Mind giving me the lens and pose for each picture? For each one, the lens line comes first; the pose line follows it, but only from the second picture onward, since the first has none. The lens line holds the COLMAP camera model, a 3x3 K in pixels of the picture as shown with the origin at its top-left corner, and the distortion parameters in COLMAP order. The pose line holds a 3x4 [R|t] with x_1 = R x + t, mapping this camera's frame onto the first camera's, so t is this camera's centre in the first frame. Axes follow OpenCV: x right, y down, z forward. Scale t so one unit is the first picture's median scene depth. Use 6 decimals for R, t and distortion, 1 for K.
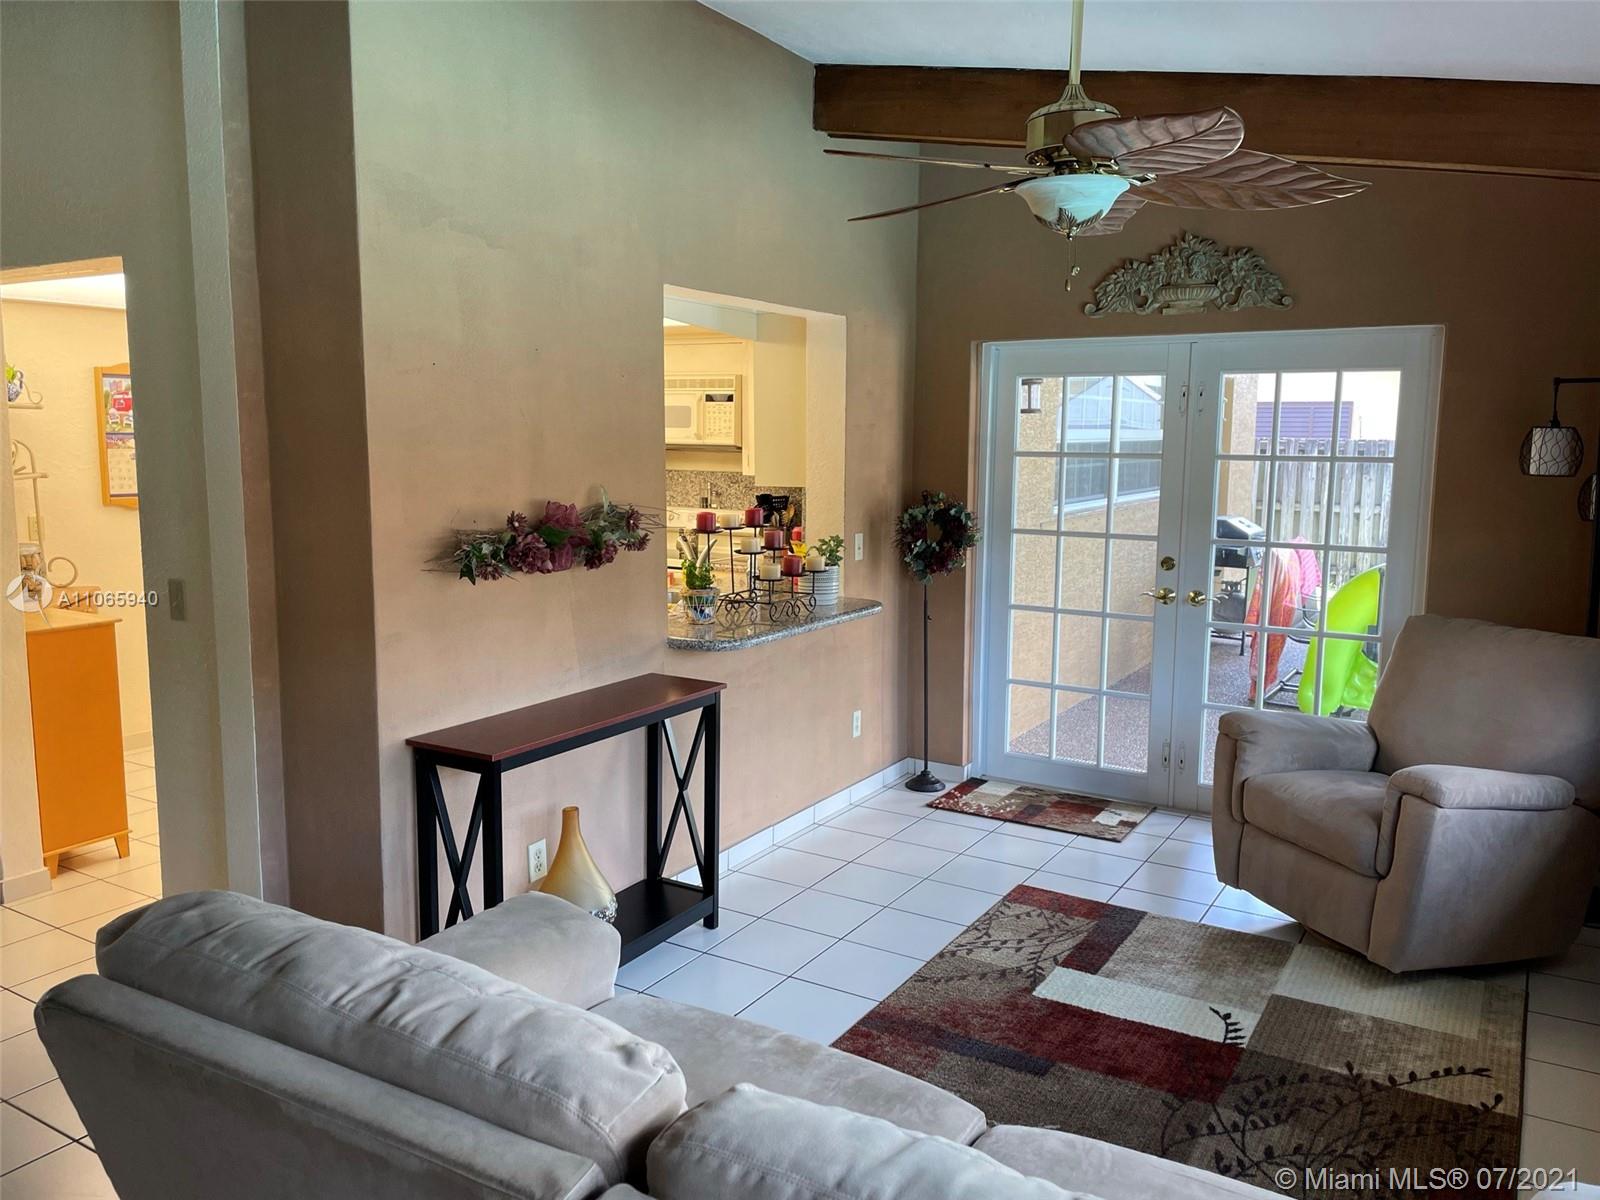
lens RADIAL K [[1213.2, 0, 797.9], [0, 1213.2, 604.5], [0, 0, 1]] dist [-0.000820, -0.003342]
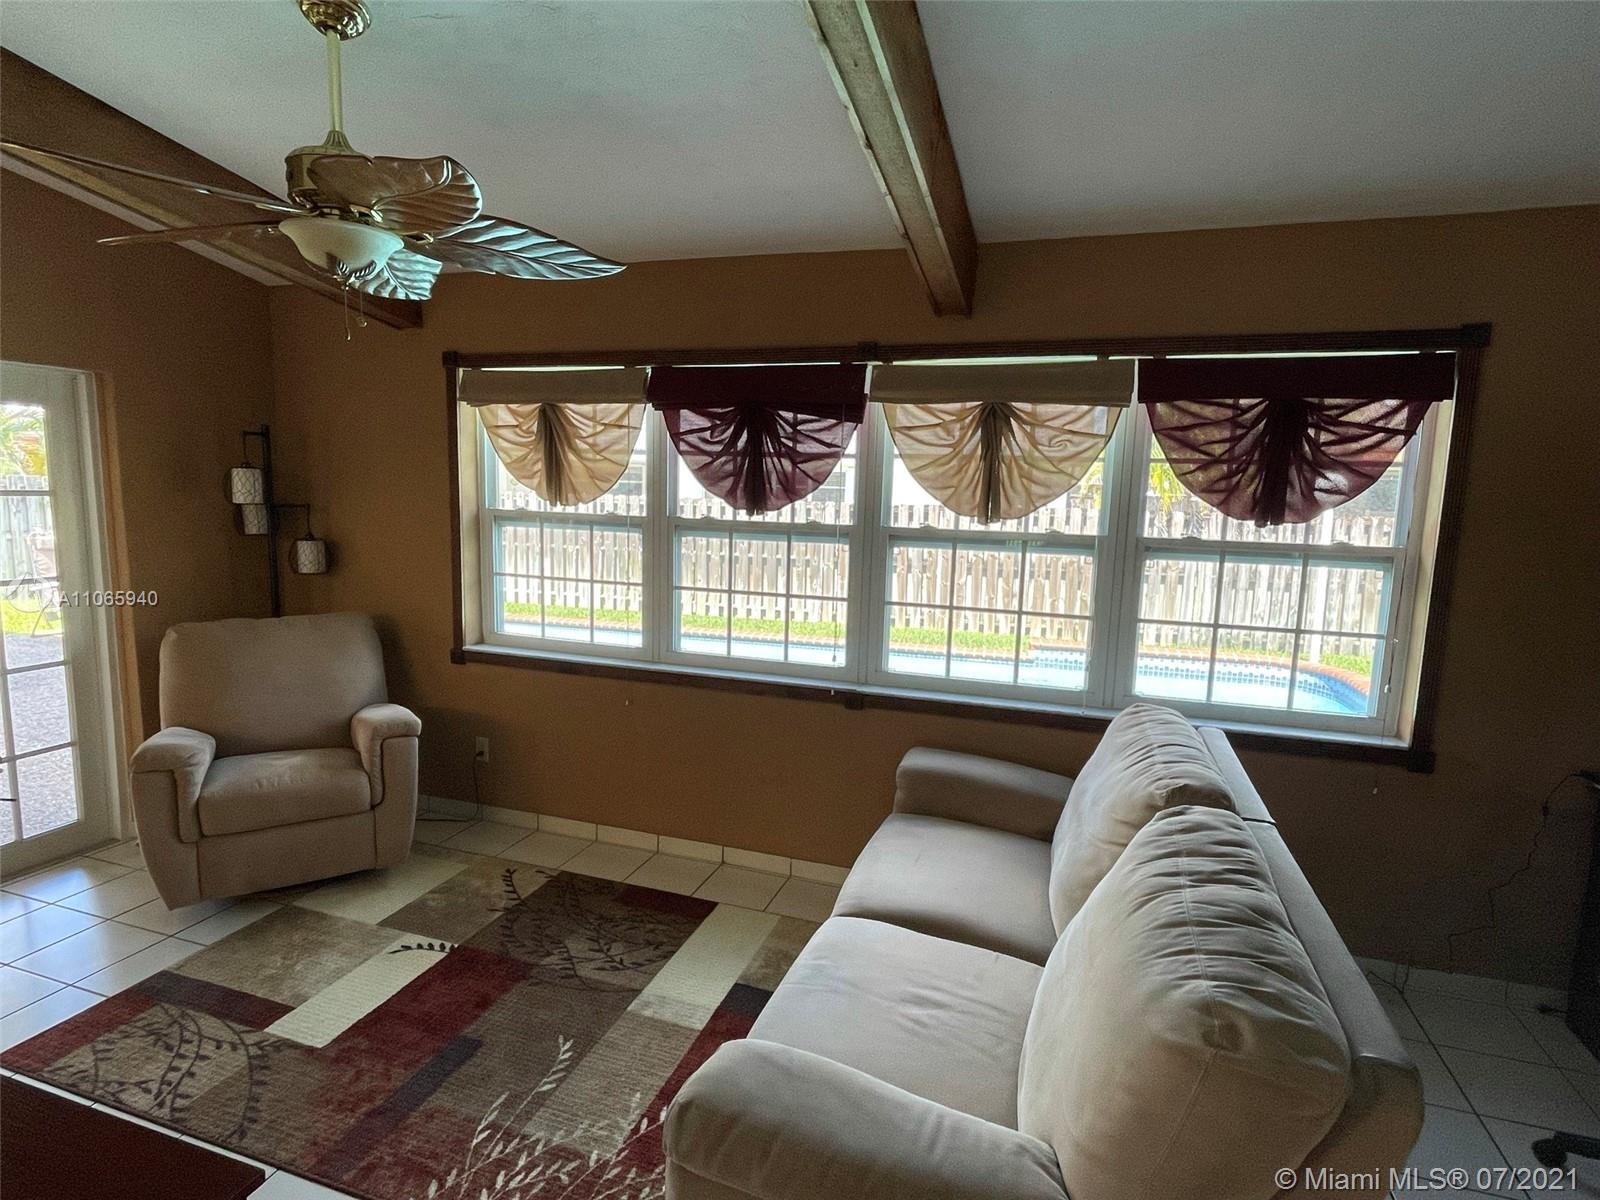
lens RADIAL K [[844.0, 0, 798.0], [0, 844.0, 597.3], [0, 0, 1]] dist [-0.017732, 0.008194]
pose [[-0.216542, -0.137723, 0.966510, -0.493194], [0.119127, 0.978874, 0.166174, -0.100363], [-0.968978, 0.151121, -0.195561, 0.704656]]
